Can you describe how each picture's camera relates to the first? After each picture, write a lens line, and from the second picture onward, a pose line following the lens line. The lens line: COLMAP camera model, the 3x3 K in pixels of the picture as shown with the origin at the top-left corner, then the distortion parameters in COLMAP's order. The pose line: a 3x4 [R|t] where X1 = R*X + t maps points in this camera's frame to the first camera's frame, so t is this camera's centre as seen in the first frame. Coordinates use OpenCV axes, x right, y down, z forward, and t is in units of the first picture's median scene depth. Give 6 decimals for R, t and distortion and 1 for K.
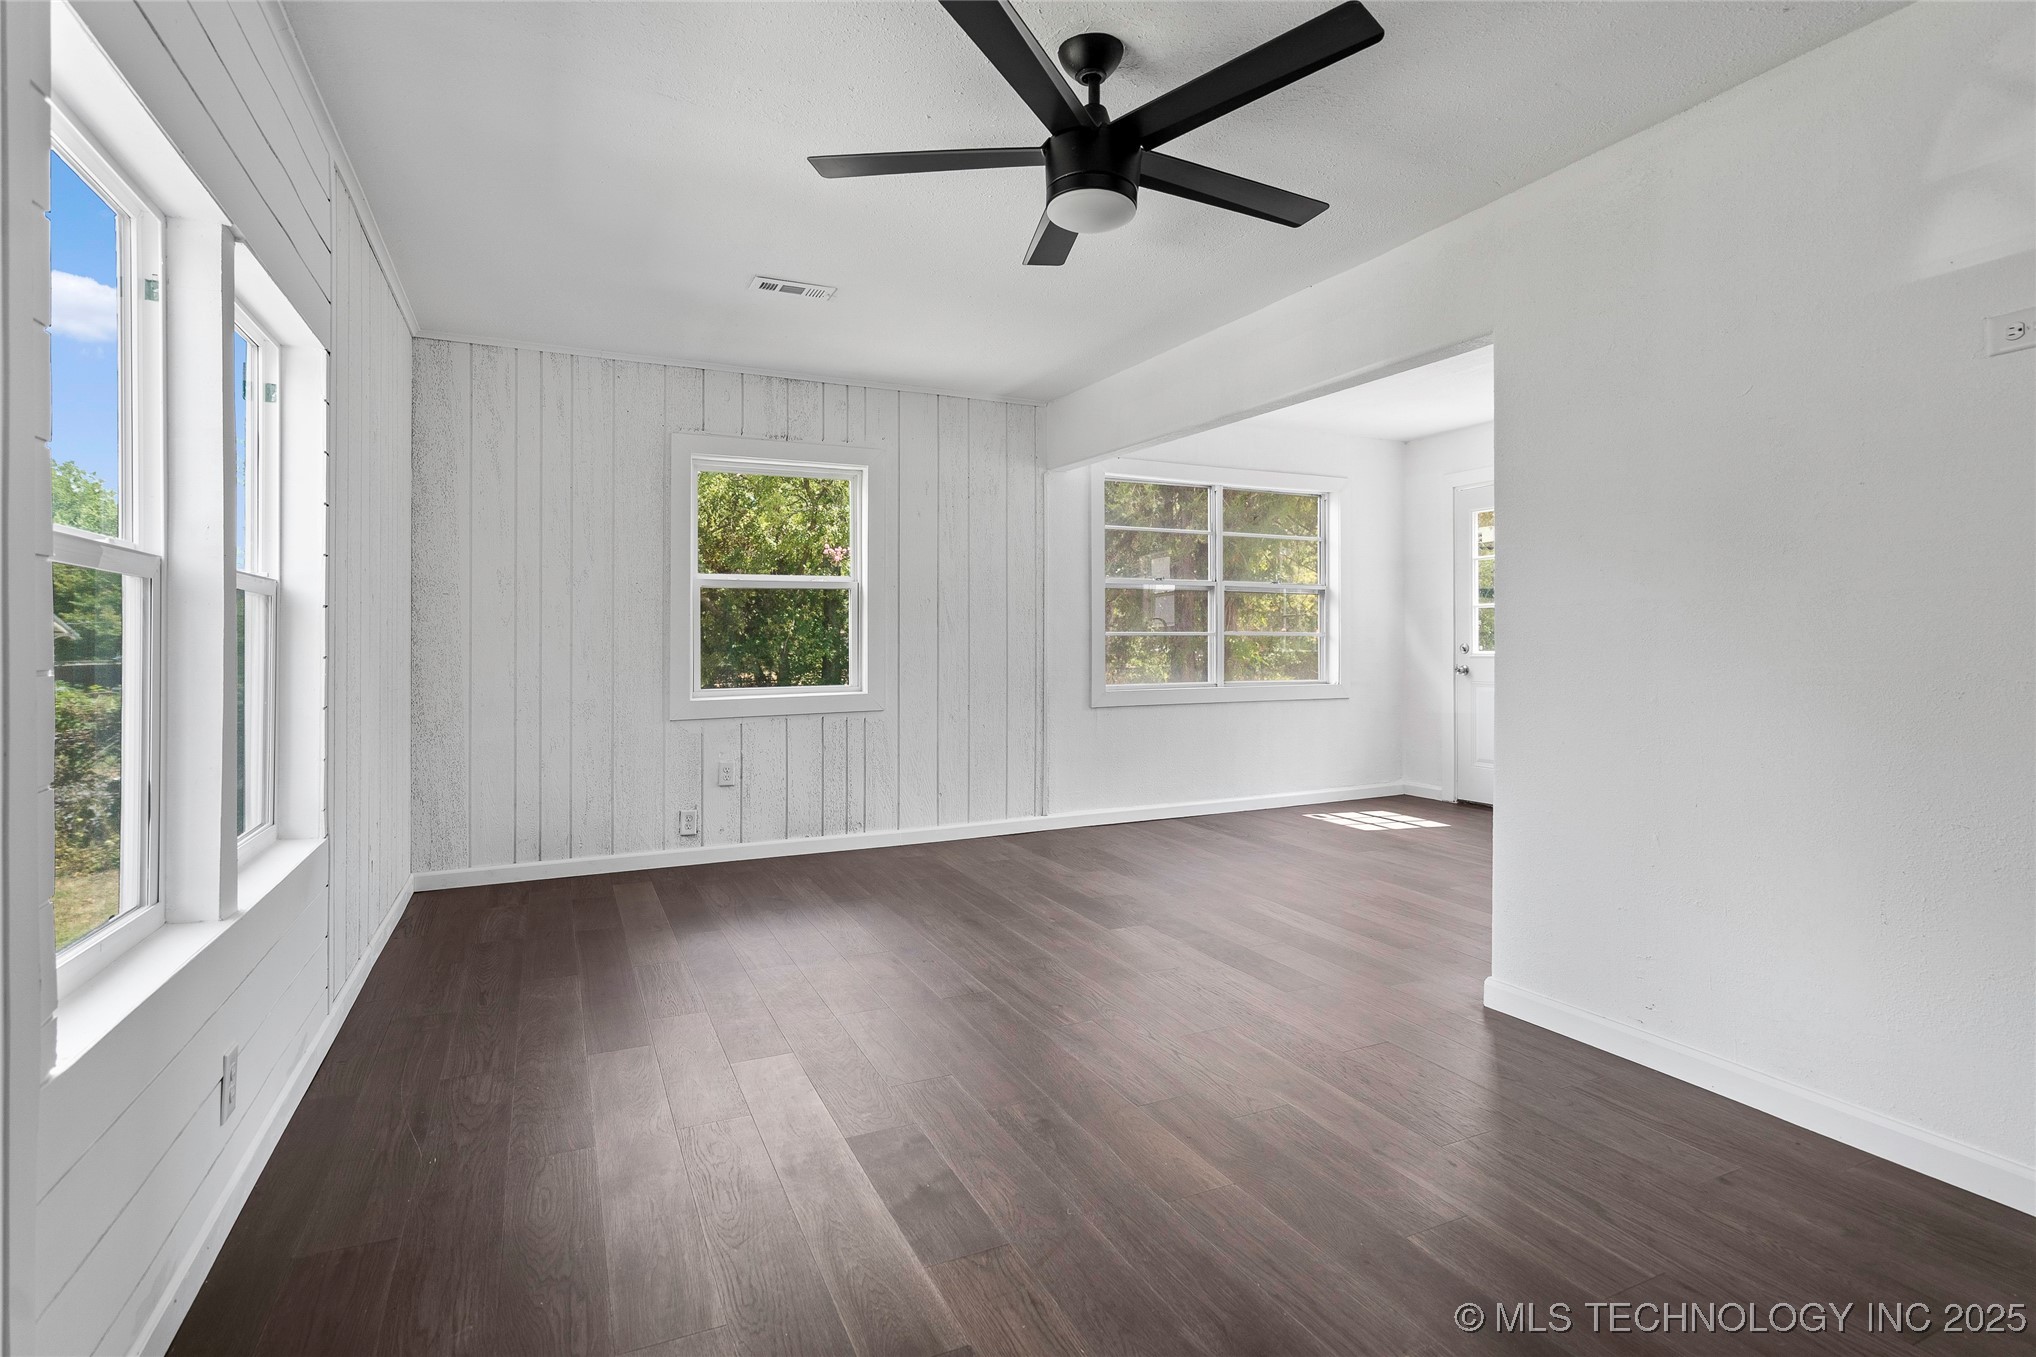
lens RADIAL K [[989.2, 0, 1028.6], [0, 989.2, 645.0], [0, 0, 1]] dist [0.000753, 0.000206]
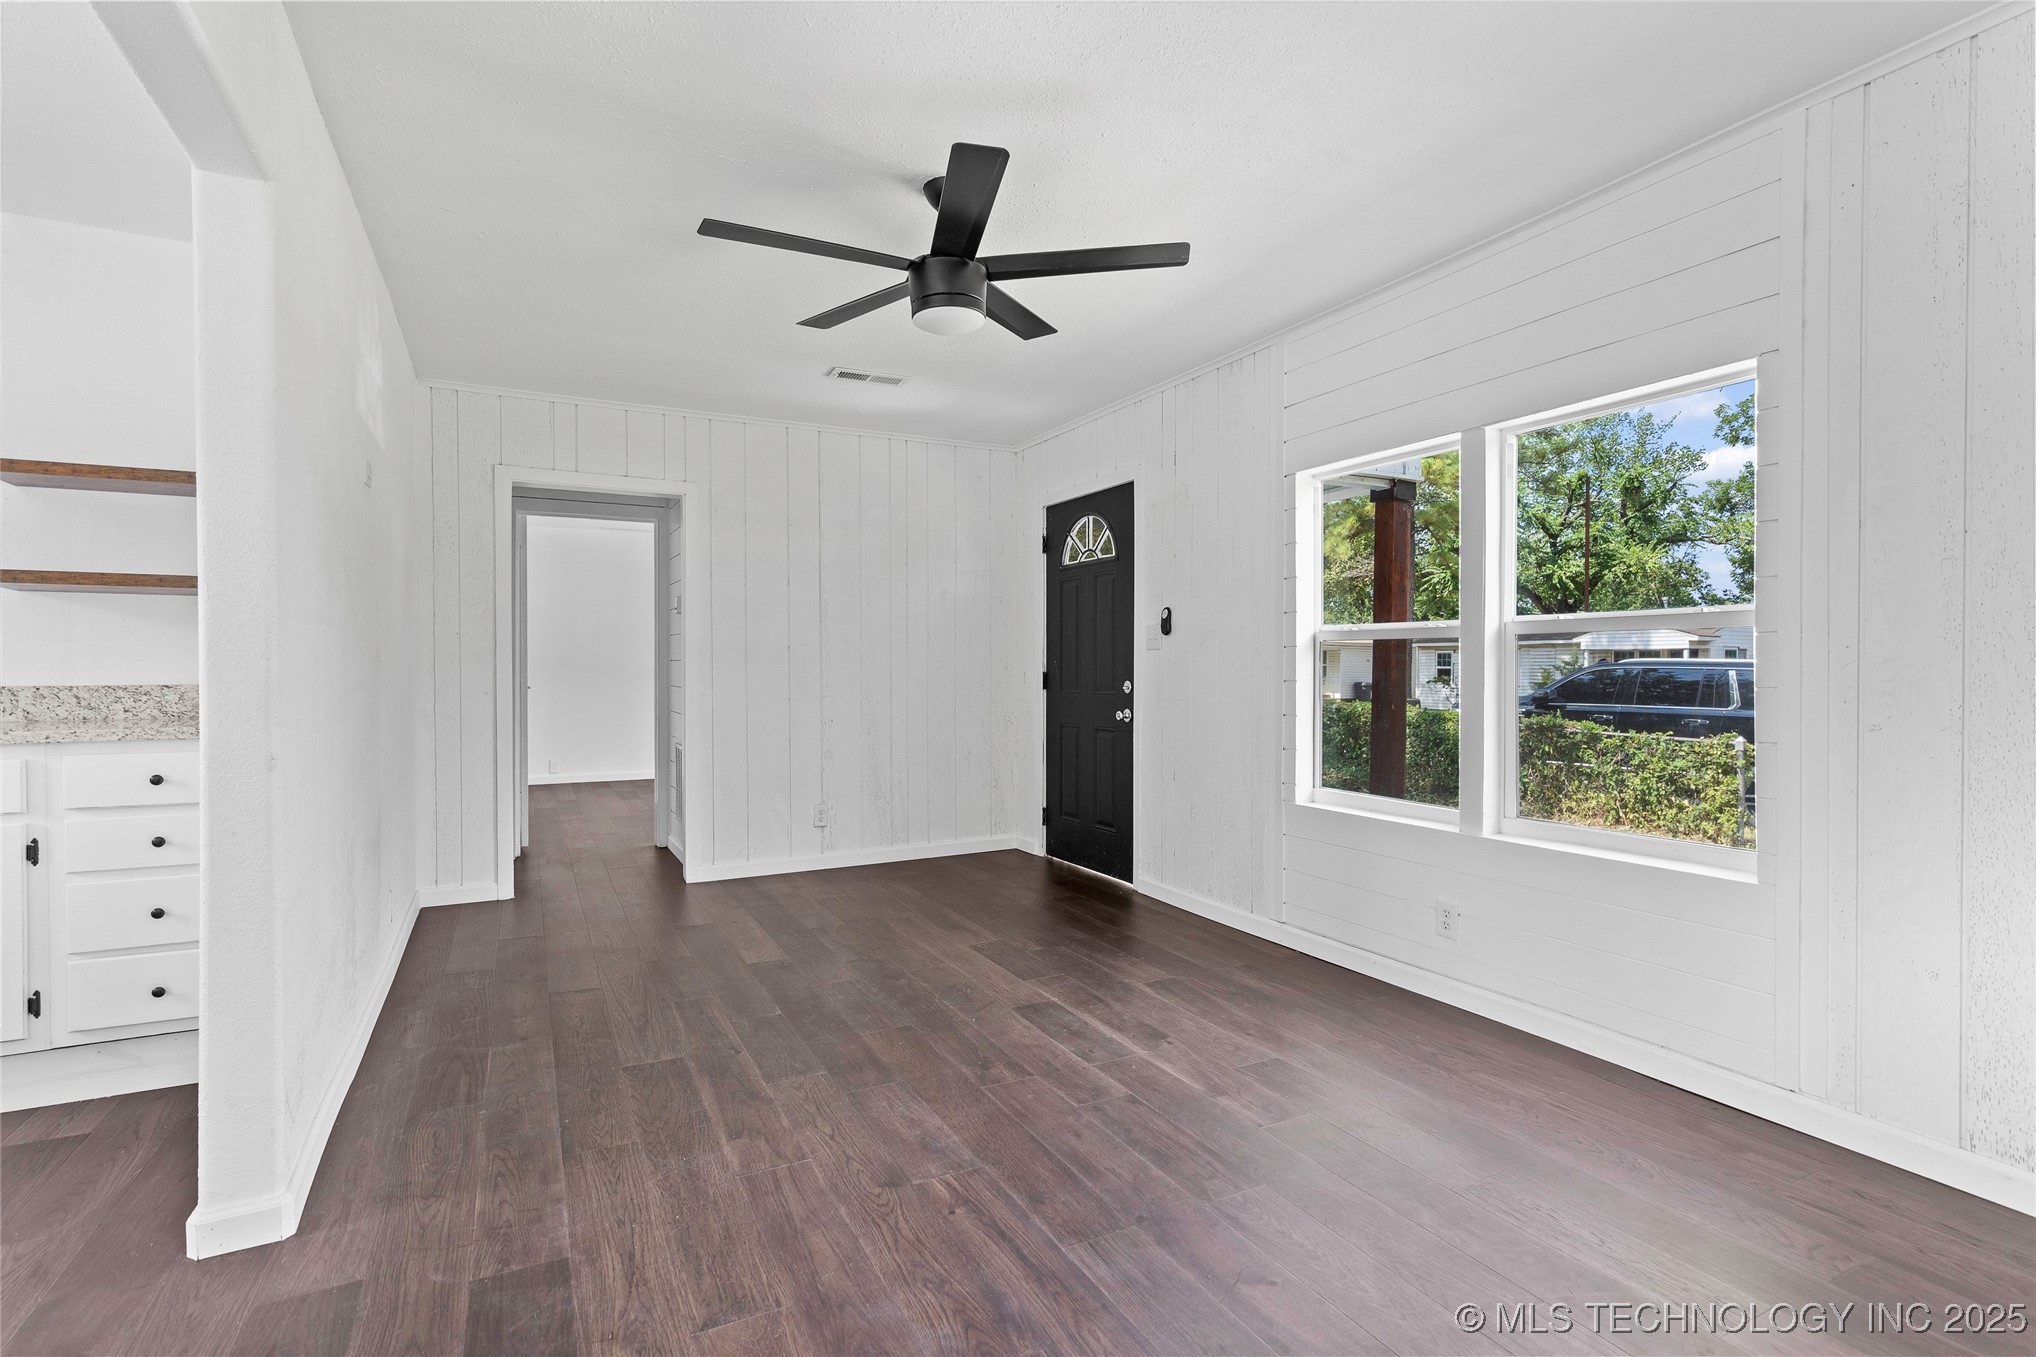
lens RADIAL K [[966.5, 0, 1015.2], [0, 966.5, 681.6], [0, 0, 1]] dist [0.001172, 0.000516]
pose [[-0.999812, -0.000611, -0.019355, 0.001214], [-0.000860, 0.999917, 0.012866, -0.002986], [0.019346, 0.012881, -0.999730, 0.983400]]
